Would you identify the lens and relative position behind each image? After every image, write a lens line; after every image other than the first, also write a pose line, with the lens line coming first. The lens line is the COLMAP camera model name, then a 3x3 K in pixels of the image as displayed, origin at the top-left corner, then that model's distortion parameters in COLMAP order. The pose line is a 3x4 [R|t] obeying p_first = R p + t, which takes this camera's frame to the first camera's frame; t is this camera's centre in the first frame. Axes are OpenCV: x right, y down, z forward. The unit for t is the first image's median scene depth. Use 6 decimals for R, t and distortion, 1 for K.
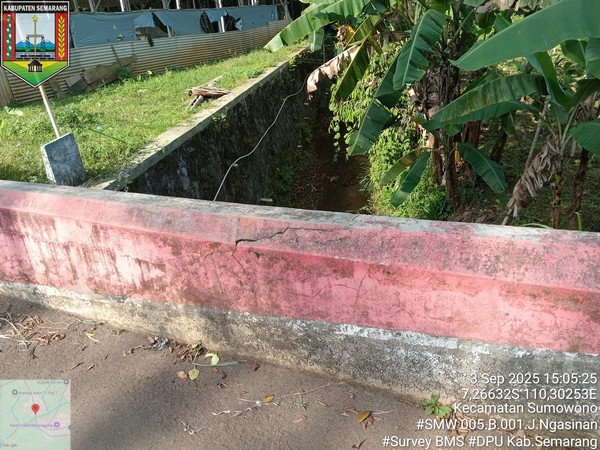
lens RADIAL K [[456.3, 0, 299.7], [0, 456.3, 223.6], [0, 0, 1]] dist [0.044593, -0.090854]
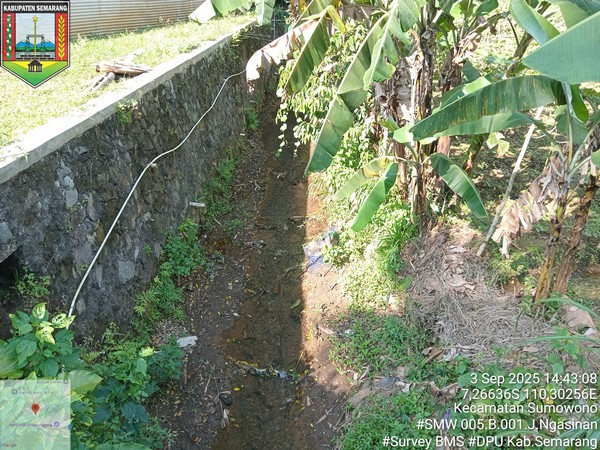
lens RADIAL K [[475.9, 0, 305.2], [0, 475.9, 222.9], [0, 0, 1]] dist [0.029019, -0.064806]
pose [[0.992000, 0.019501, 0.124721, 0.020968], [-0.023137, 0.999347, 0.027770, -0.074273], [-0.124097, -0.030433, 0.991803, 0.200965]]
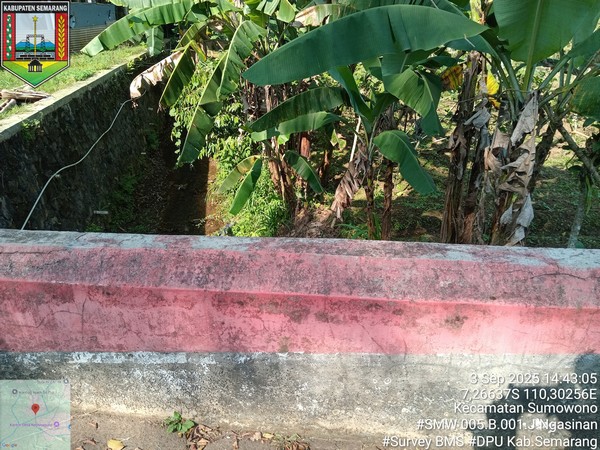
lens RADIAL K [[456.3, 0, 302.6], [0, 456.3, 218.9], [0, 0, 1]] dist [0.044593, -0.090854]
pose [[0.952640, -0.054072, 0.299255, 0.057224], [0.060916, 0.998050, -0.013581, -0.001808], [-0.297937, 0.031167, 0.954077, -0.006431]]
